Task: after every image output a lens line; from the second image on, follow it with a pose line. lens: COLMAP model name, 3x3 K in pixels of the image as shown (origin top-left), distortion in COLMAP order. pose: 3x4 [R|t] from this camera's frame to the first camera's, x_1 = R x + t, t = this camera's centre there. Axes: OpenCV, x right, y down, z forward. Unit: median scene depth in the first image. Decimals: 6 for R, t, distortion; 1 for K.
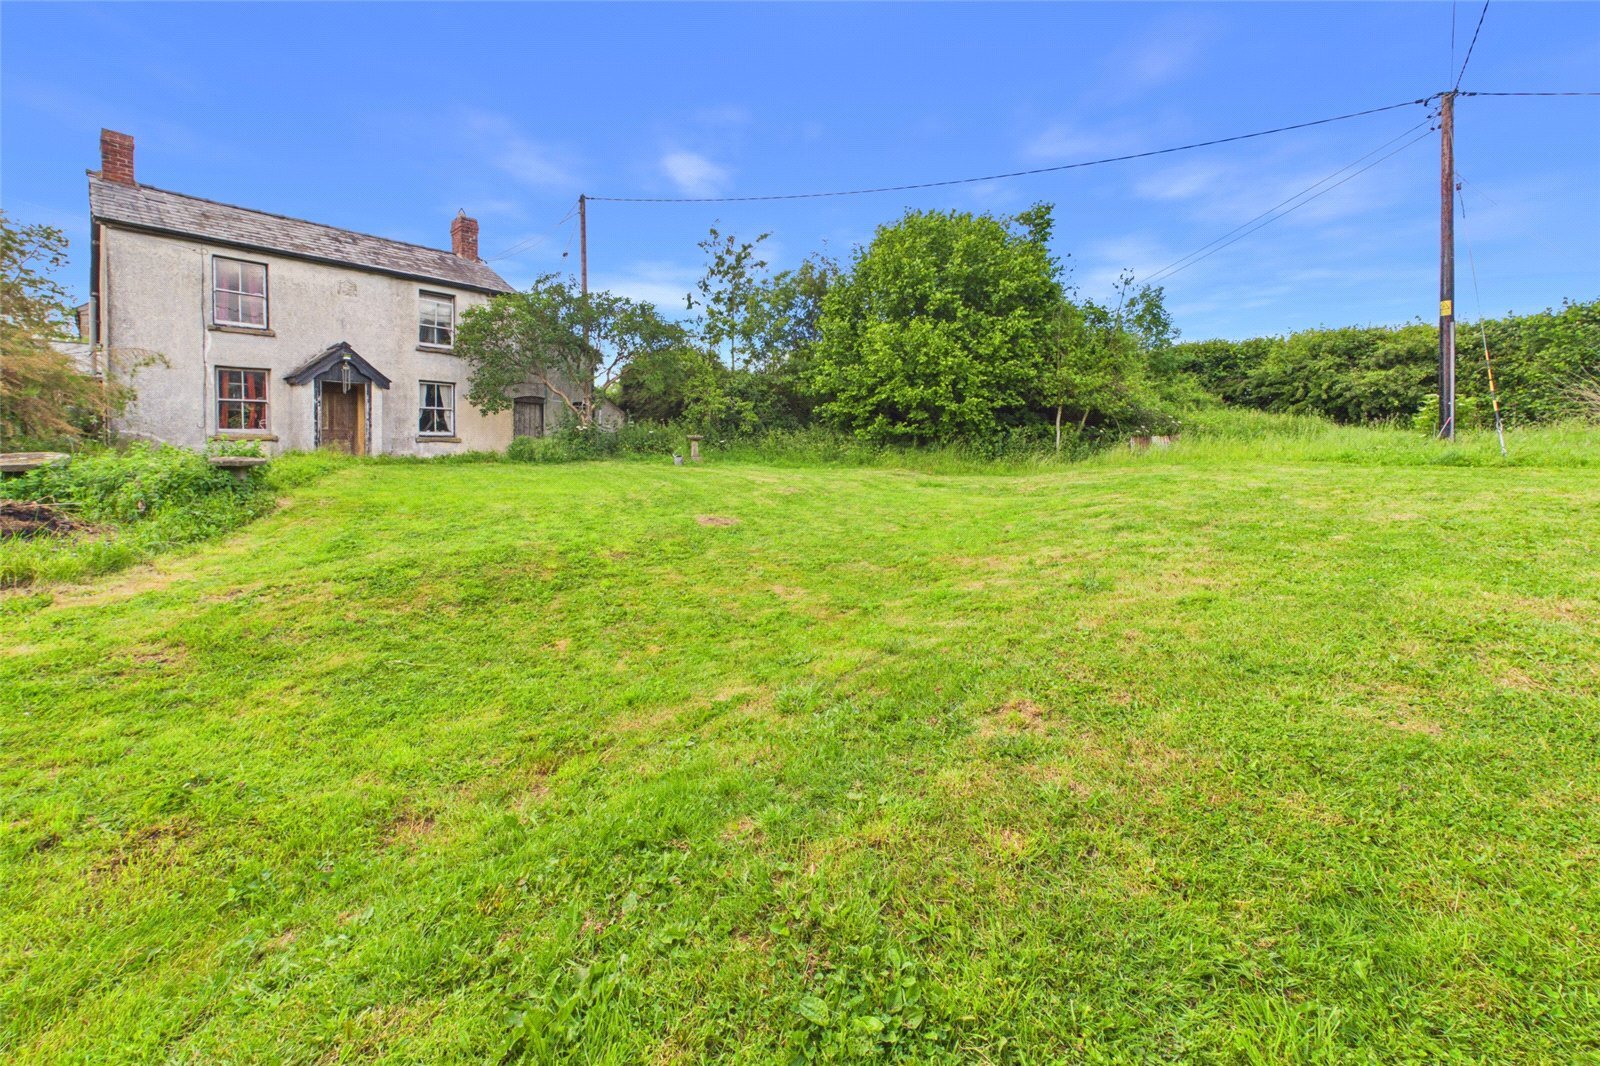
lens RADIAL K [[615.1, 0, 800.8], [0, 615.1, 454.9], [0, 0, 1]] dist [0.001679, -0.000031]
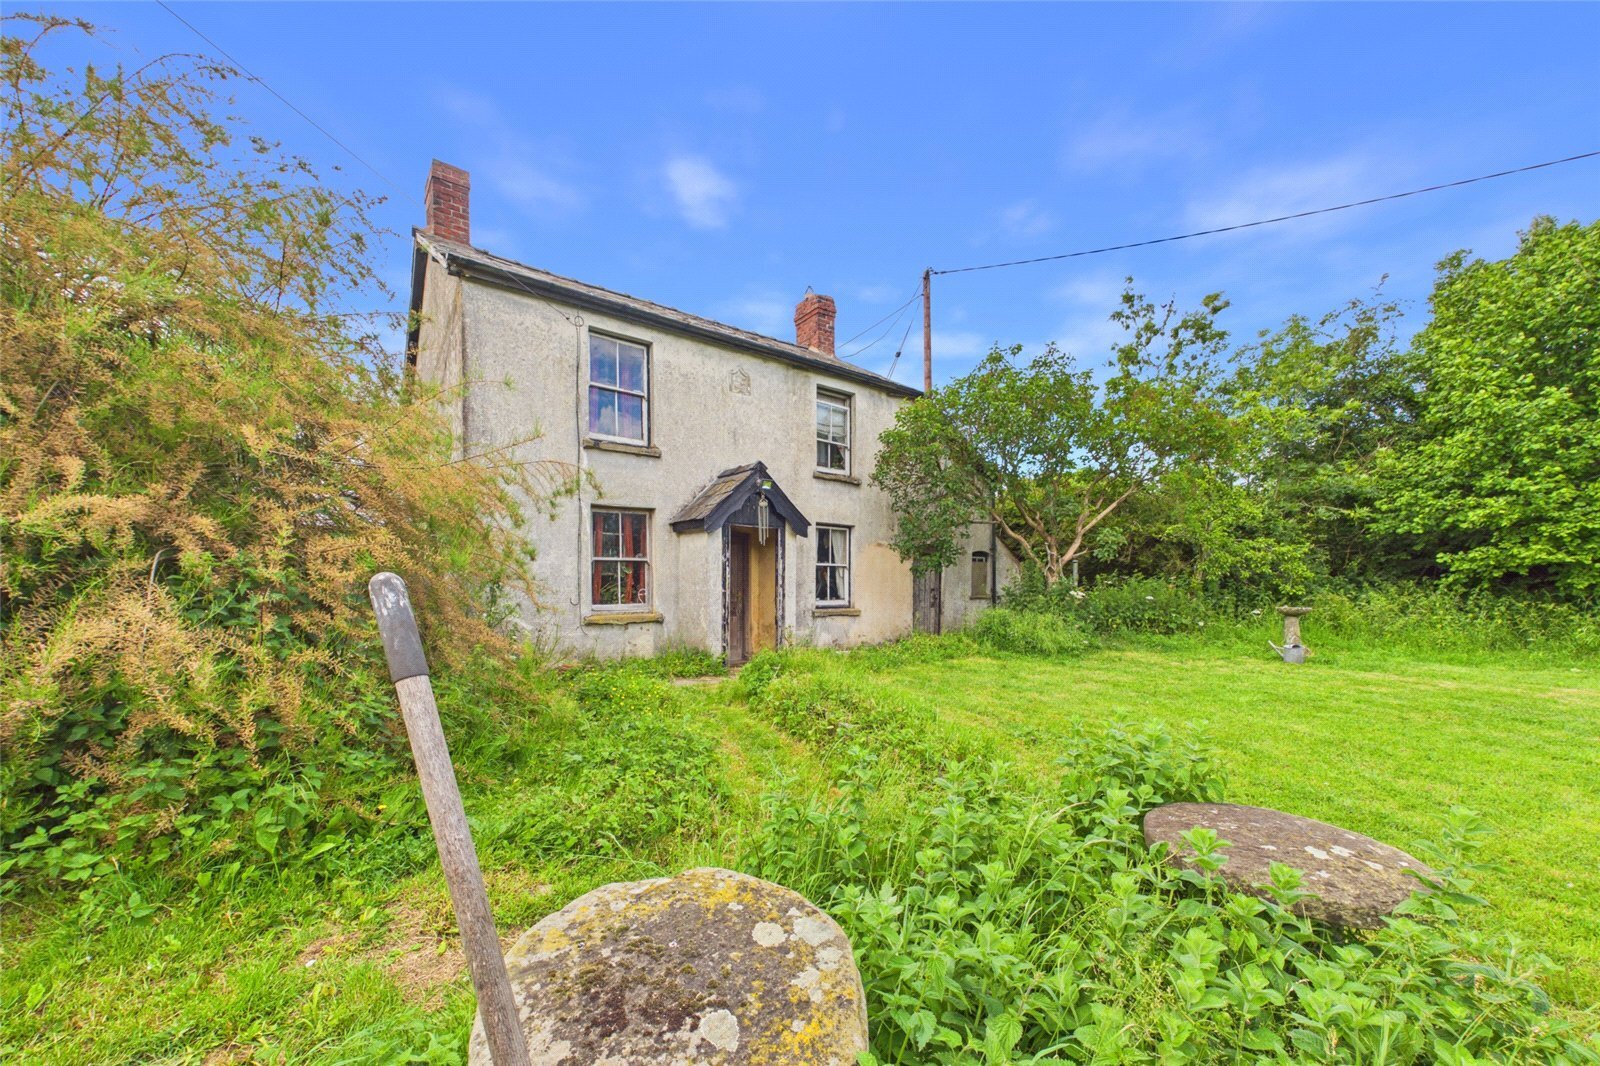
lens RADIAL K [[614.1, 0, 802.3], [0, 614.1, 600.0], [0, 0, 1]] dist [0.001497, 0.000053]
pose [[0.977673, -0.001290, -0.210130, -0.576851], [0.001498, 0.999999, 0.000829, -0.045904], [0.210128, -0.001125, 0.977673, 0.411724]]
